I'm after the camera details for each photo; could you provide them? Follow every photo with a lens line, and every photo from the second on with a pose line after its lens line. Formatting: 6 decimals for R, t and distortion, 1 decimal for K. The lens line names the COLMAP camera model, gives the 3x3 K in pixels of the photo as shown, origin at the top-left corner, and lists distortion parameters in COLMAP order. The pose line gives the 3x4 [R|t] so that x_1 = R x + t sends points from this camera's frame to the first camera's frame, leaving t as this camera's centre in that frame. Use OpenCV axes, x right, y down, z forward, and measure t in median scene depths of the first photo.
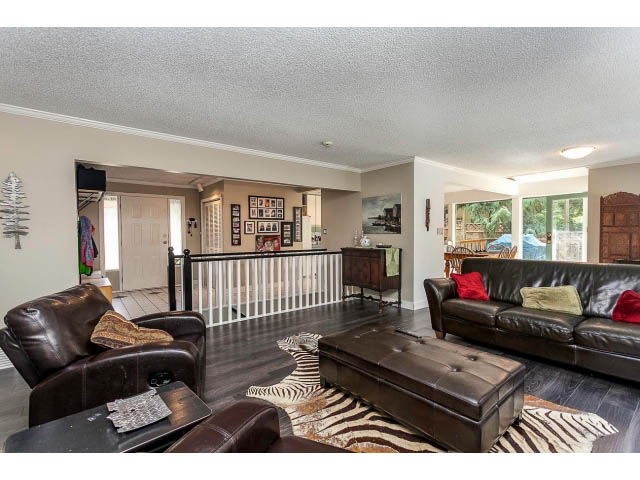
lens RADIAL K [[302.6, 0, 320.8], [0, 302.6, 239.8], [0, 0, 1]] dist [-0.002726, 0.000837]
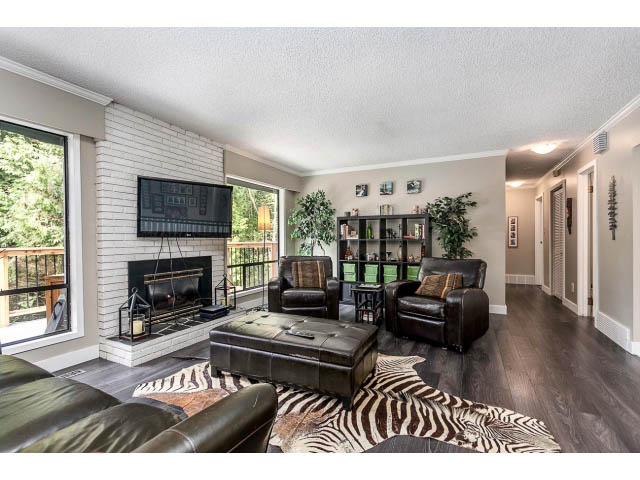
lens RADIAL K [[302.6, 0, 317.1], [0, 302.6, 237.5], [0, 0, 1]] dist [-0.002726, 0.000837]
pose [[-0.910356, 0.010229, -0.413699, 0.568813], [0.003277, 0.999841, 0.017512, -0.006080], [0.413812, 0.014587, -0.910245, 1.705180]]
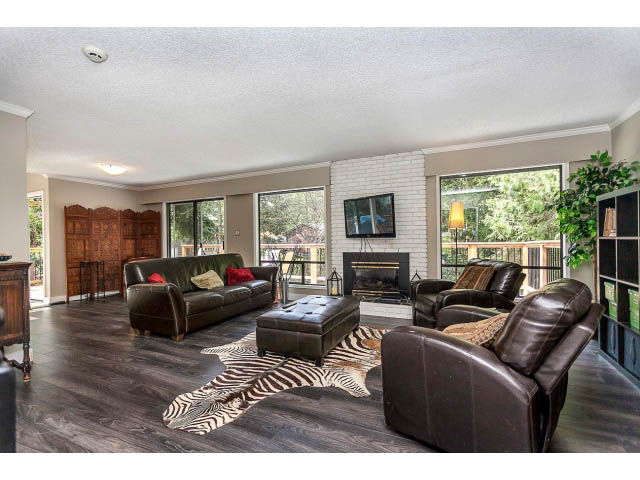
lens RADIAL K [[302.6, 0, 318.5], [0, 302.6, 241.5], [0, 0, 1]] dist [-0.002726, 0.000837]
pose [[-0.436542, 0.008302, 0.899645, -0.903025], [0.035337, 0.999344, 0.007924, 0.013910], [-0.898990, 0.035250, -0.436549, 1.338255]]
